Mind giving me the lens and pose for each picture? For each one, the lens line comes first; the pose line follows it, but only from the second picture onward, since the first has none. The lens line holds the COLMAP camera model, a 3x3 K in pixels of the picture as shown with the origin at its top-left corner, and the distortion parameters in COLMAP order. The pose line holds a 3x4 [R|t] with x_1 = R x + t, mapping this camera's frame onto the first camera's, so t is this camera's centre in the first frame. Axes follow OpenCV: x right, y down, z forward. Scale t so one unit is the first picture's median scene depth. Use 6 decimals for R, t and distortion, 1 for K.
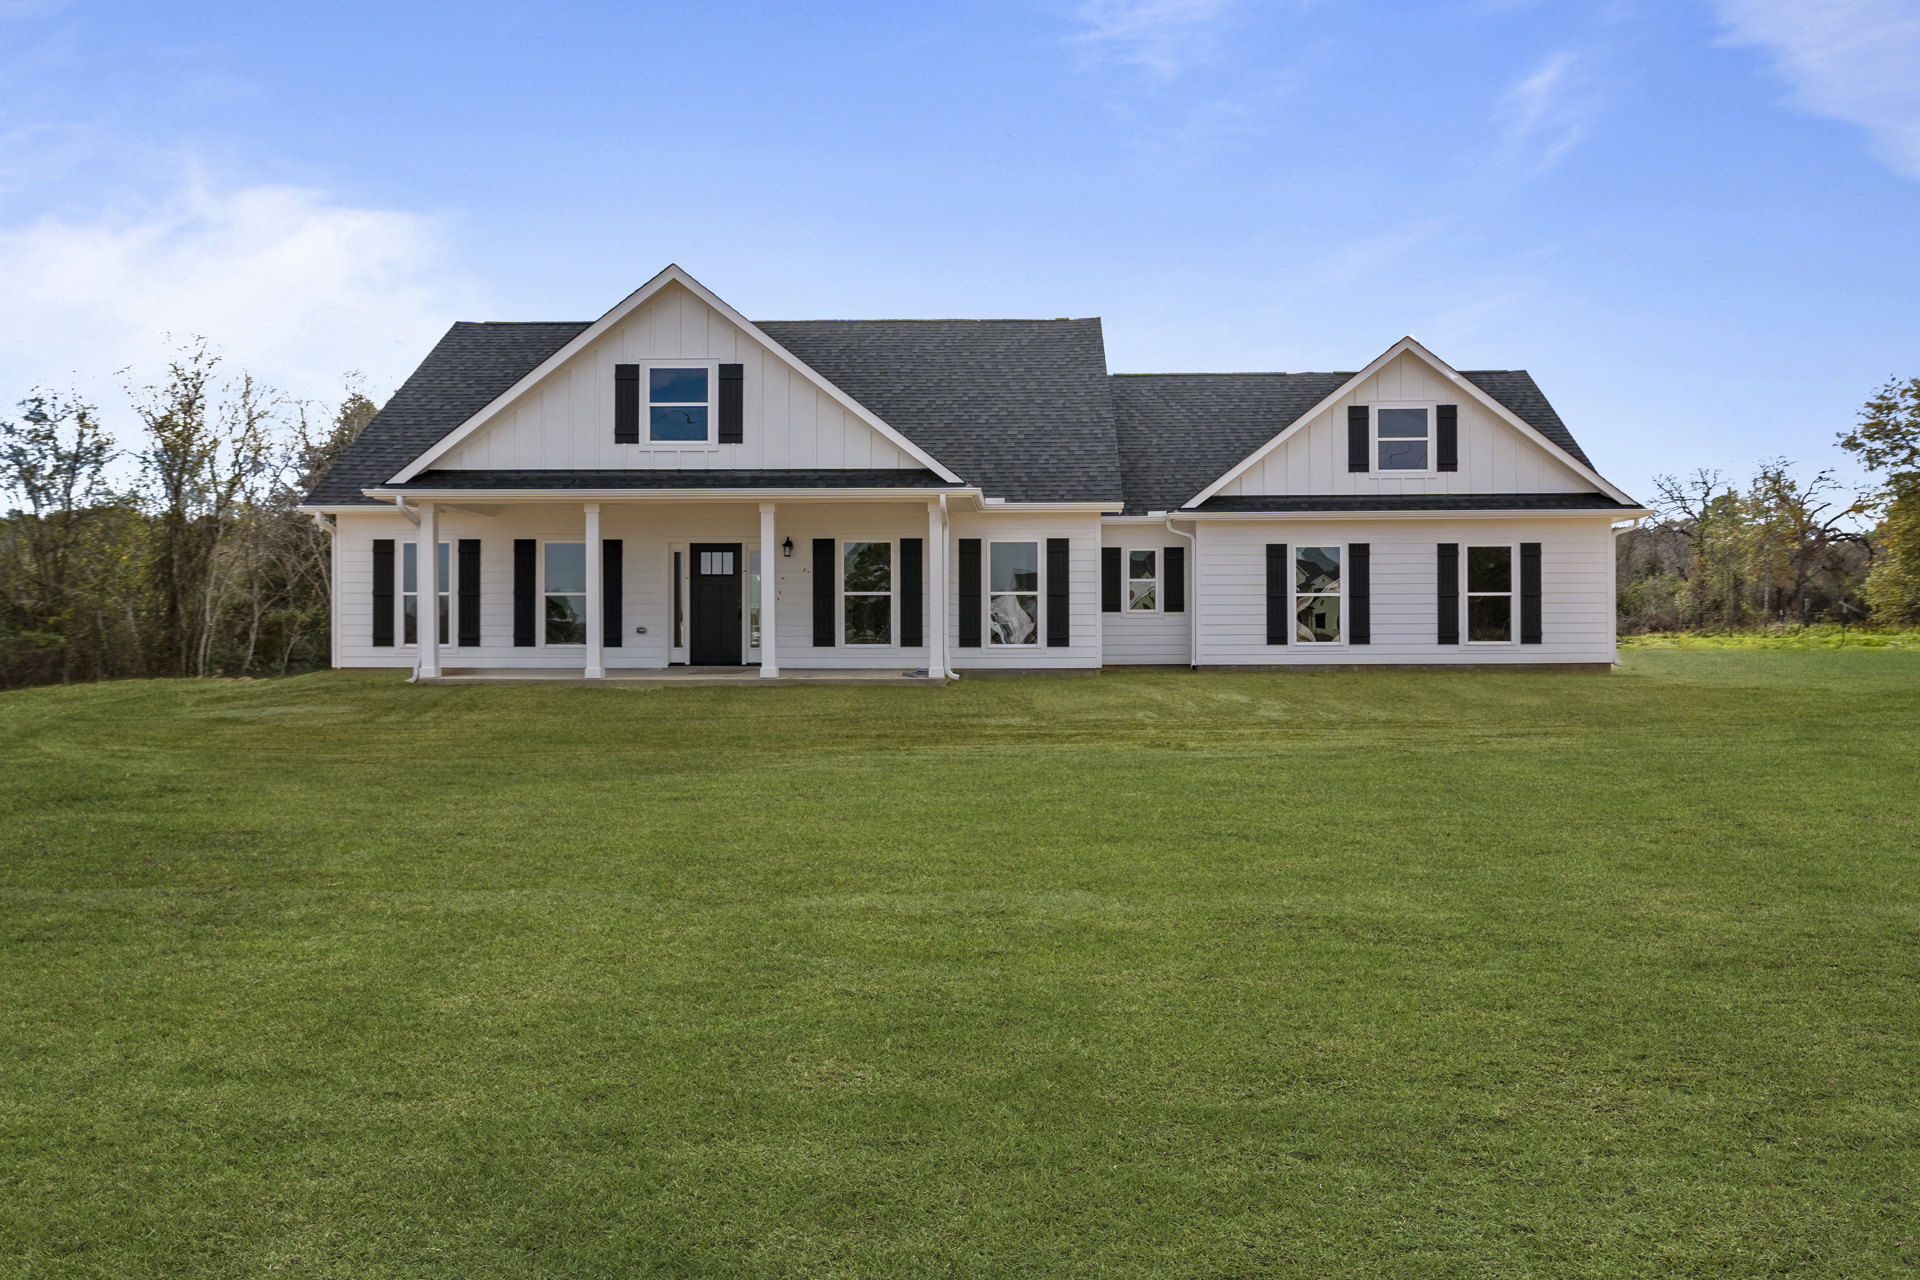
lens RADIAL K [[1367.2, 0, 961.0], [0, 1367.2, 570.2], [0, 0, 1]] dist [0.000920, -0.000022]
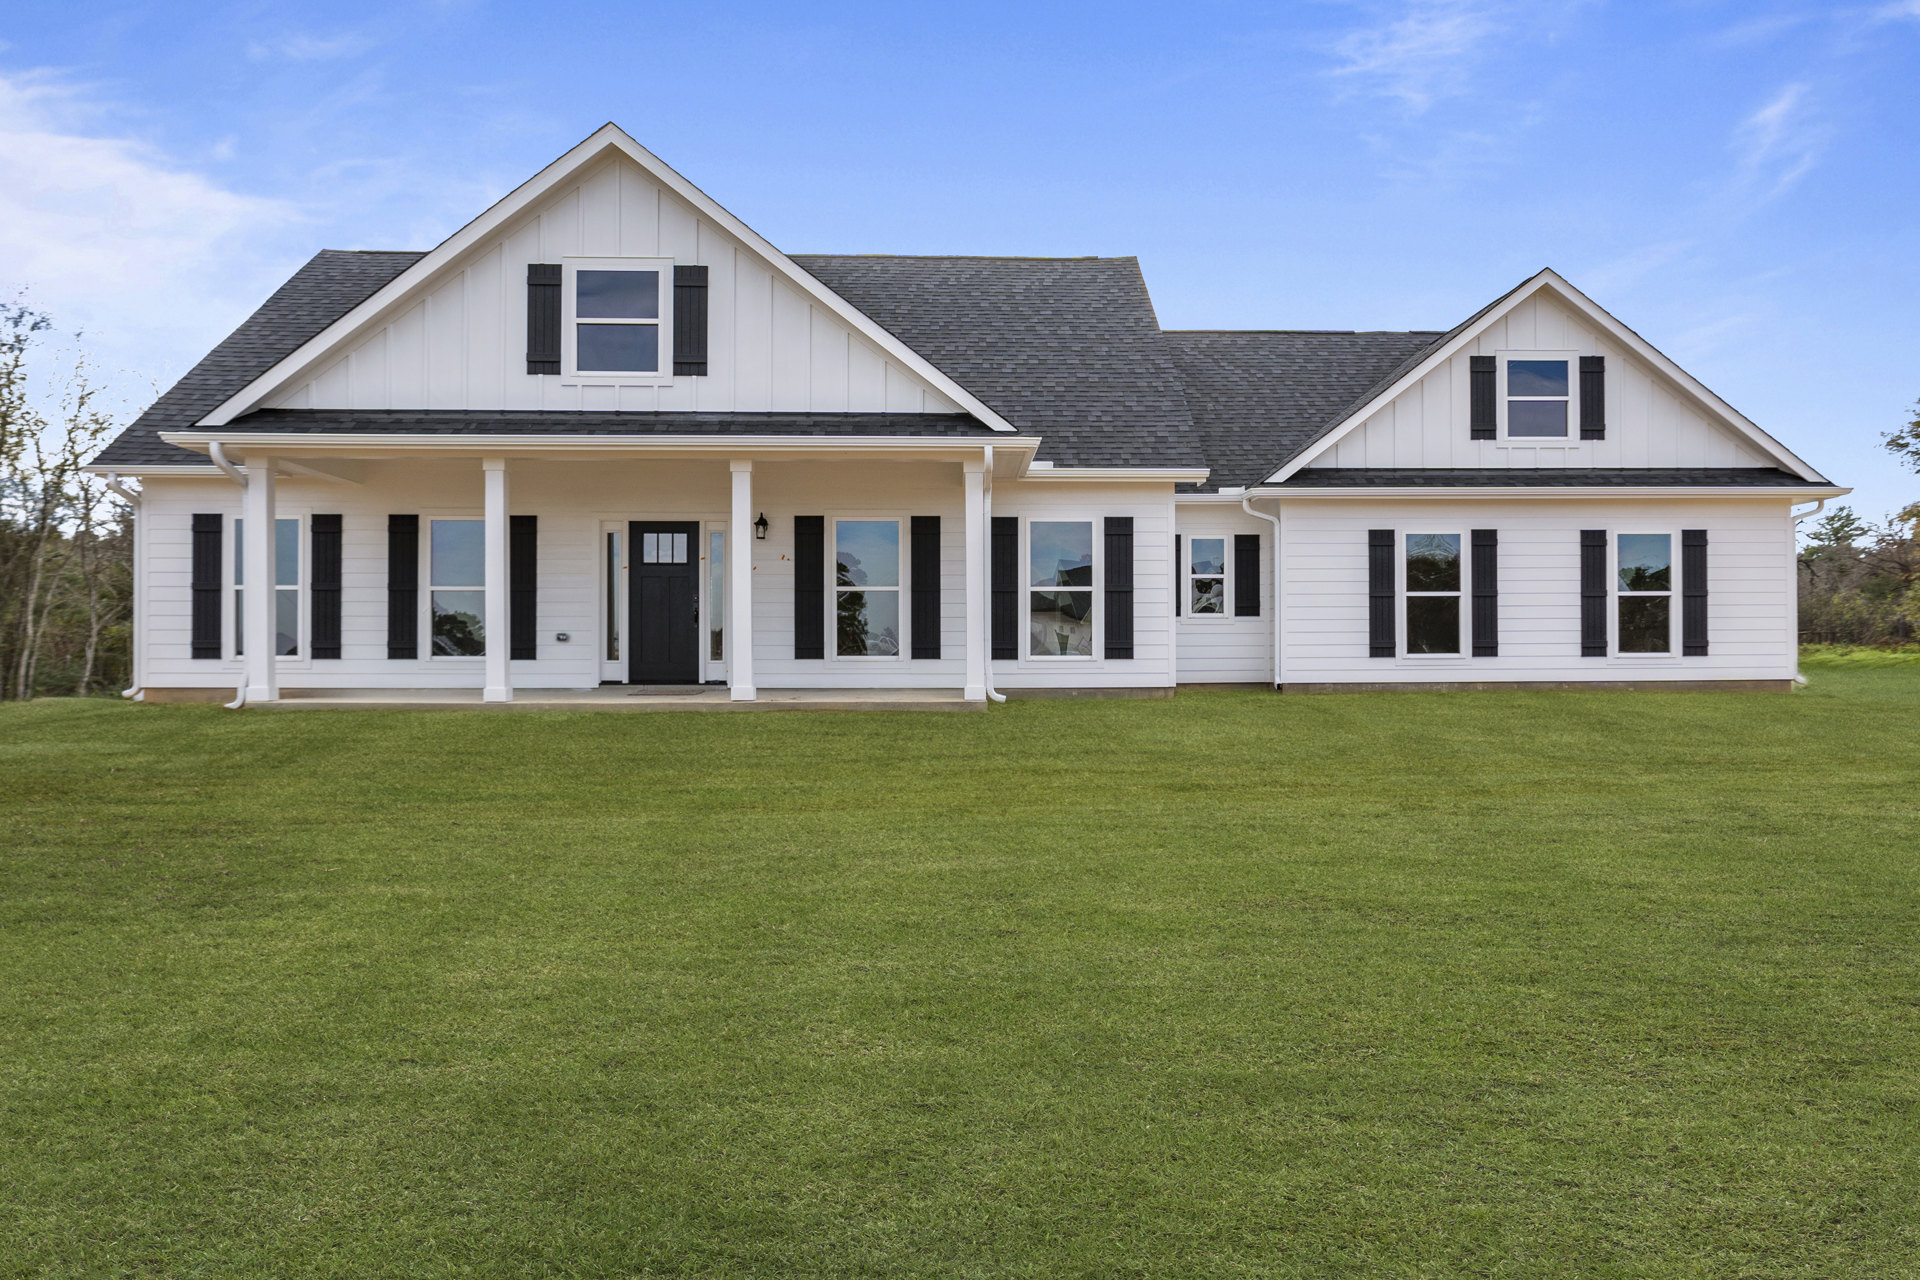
lens RADIAL K [[1337.9, 0, 960.1], [0, 1337.9, 600.9], [0, 0, 1]] dist [-0.005237, 0.000776]
pose [[0.997867, 0.002500, 0.065237, -0.065028], [-0.002728, 0.999990, 0.003416, 0.020911], [-0.065228, -0.003586, 0.997864, 0.258154]]
